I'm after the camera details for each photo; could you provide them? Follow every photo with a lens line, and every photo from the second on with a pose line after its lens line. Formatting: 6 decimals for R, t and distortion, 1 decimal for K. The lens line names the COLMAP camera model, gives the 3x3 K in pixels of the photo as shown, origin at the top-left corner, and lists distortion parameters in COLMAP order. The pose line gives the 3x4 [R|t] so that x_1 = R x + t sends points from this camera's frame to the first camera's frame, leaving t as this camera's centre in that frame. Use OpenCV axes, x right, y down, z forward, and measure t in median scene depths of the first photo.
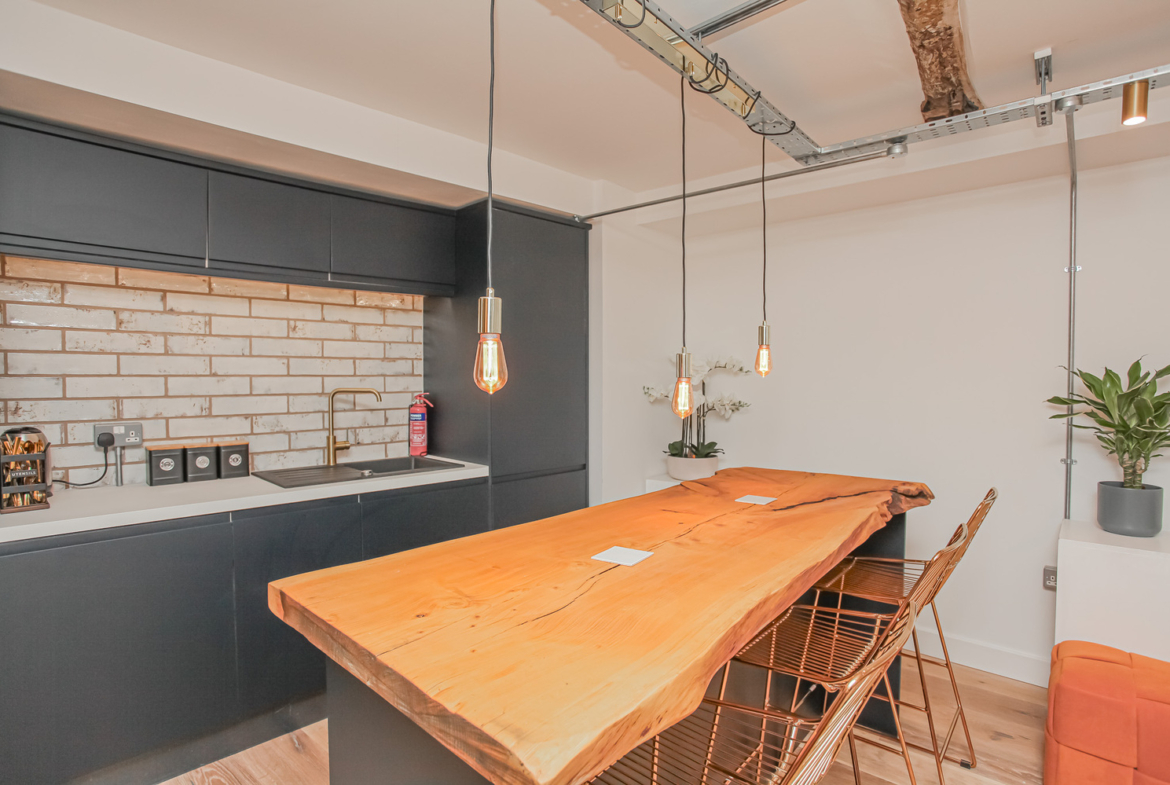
lens RADIAL K [[604.0, 0, 578.4], [0, 604.0, 391.9], [0, 0, 1]] dist [-0.033395, -0.000191]
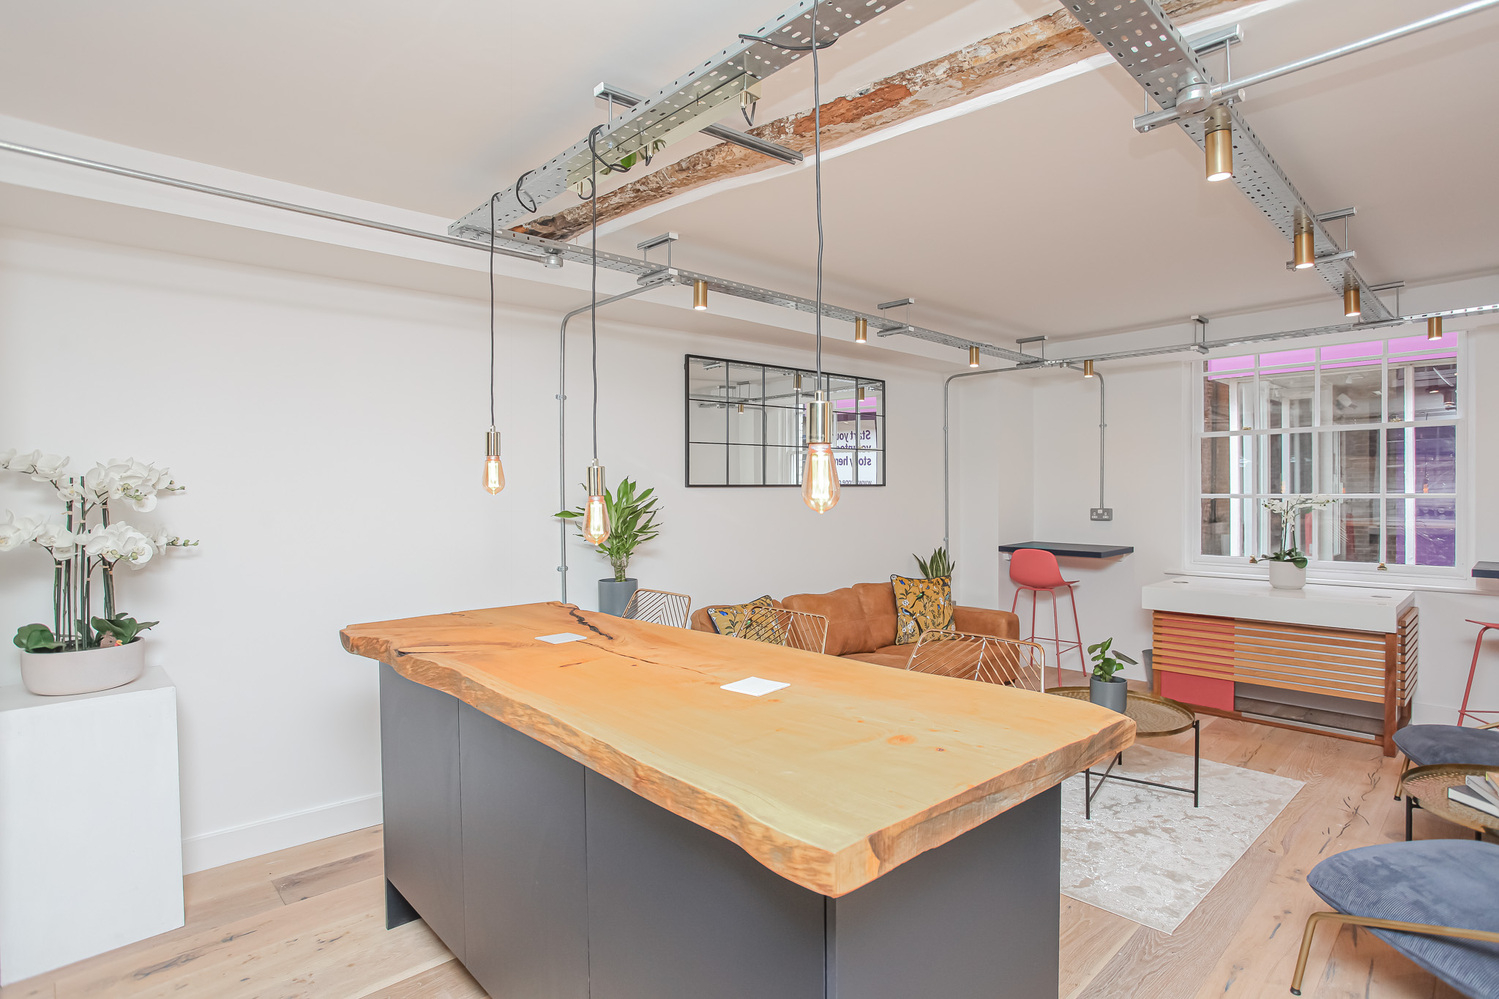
lens RADIAL K [[776.8, 0, 752.6], [0, 776.8, 493.3], [0, 0, 1]] dist [-0.065675, -0.000034]
pose [[0.114031, -0.005733, 0.993461, -0.599457], [0.035894, 0.999354, 0.001647, -0.014991], [-0.992828, 0.035472, 0.114164, 0.482467]]
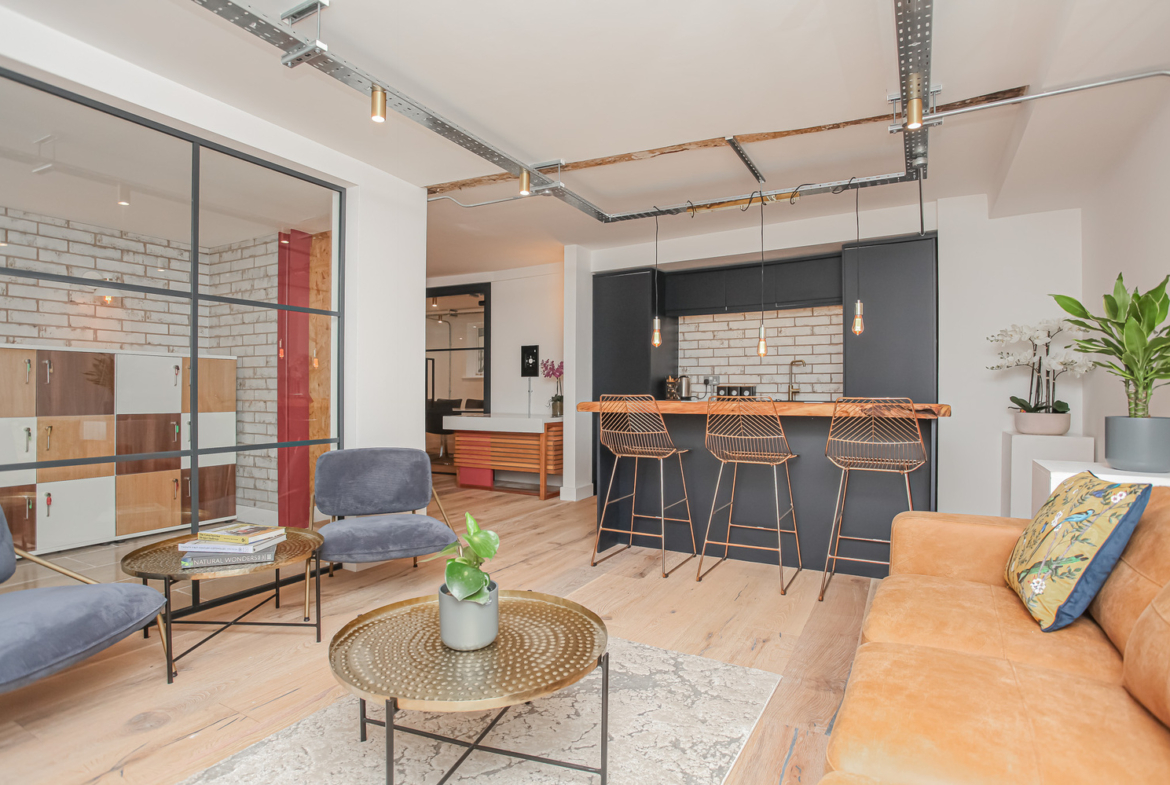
lens RADIAL K [[597.9, 0, 585.0], [0, 597.9, 392.5], [0, 0, 1]] dist [-0.044784, 0.000336]
pose [[0.185390, 0.003274, -0.982660, 1.522385], [-0.031258, 0.999508, -0.002567, 0.137635], [0.982168, 0.031192, 0.185401, -0.008522]]
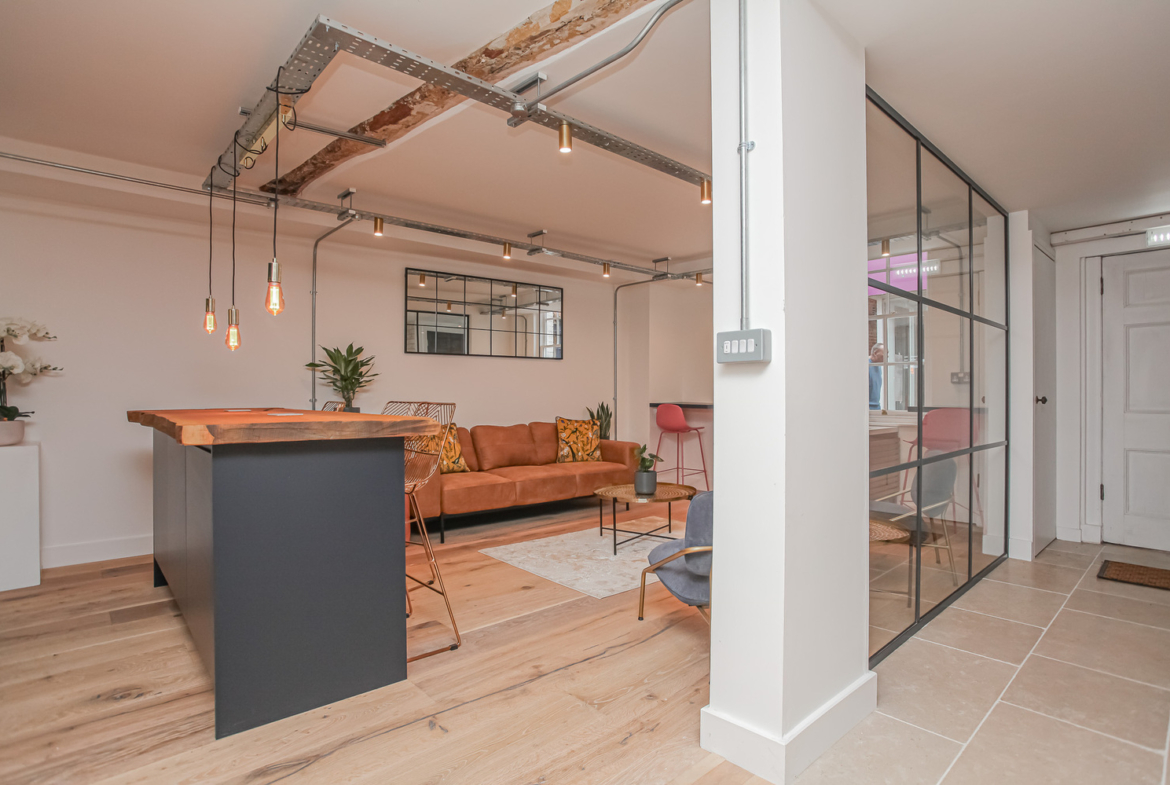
lens RADIAL K [[609.0, 0, 585.0], [0, 609.0, 392.5], [0, 0, 1]] dist [-0.031169, 0.000471]
pose [[0.149868, 0.002012, 0.988704, -0.878082], [0.027771, 0.999595, -0.006244, 0.133057], [-0.988316, 0.028394, 0.149752, -0.091571]]
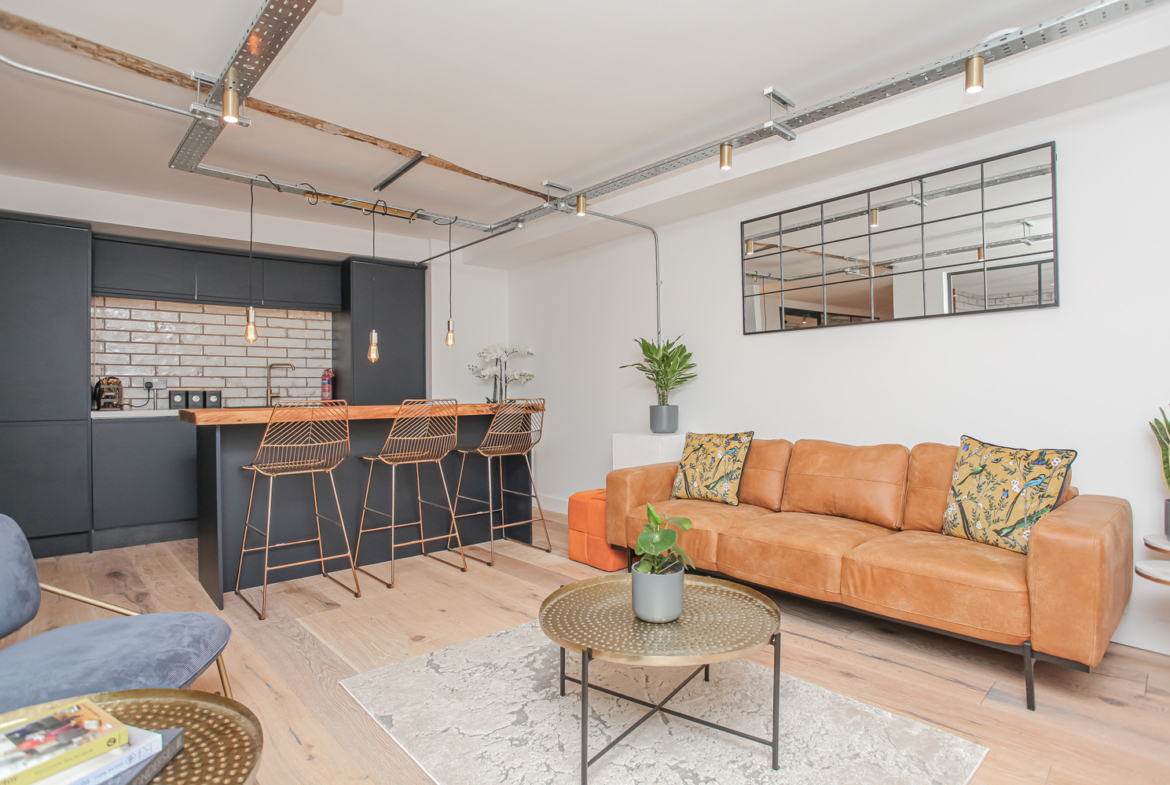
lens RADIAL K [[609.0, 0, 585.0], [0, 609.0, 392.5], [0, 0, 1]] dist [-0.031169, 0.000471]
pose [[0.991370, -0.009306, -0.130765, 0.872550], [0.005435, 0.999537, -0.029931, 0.159836], [0.130983, 0.028962, 0.990961, -0.770184]]
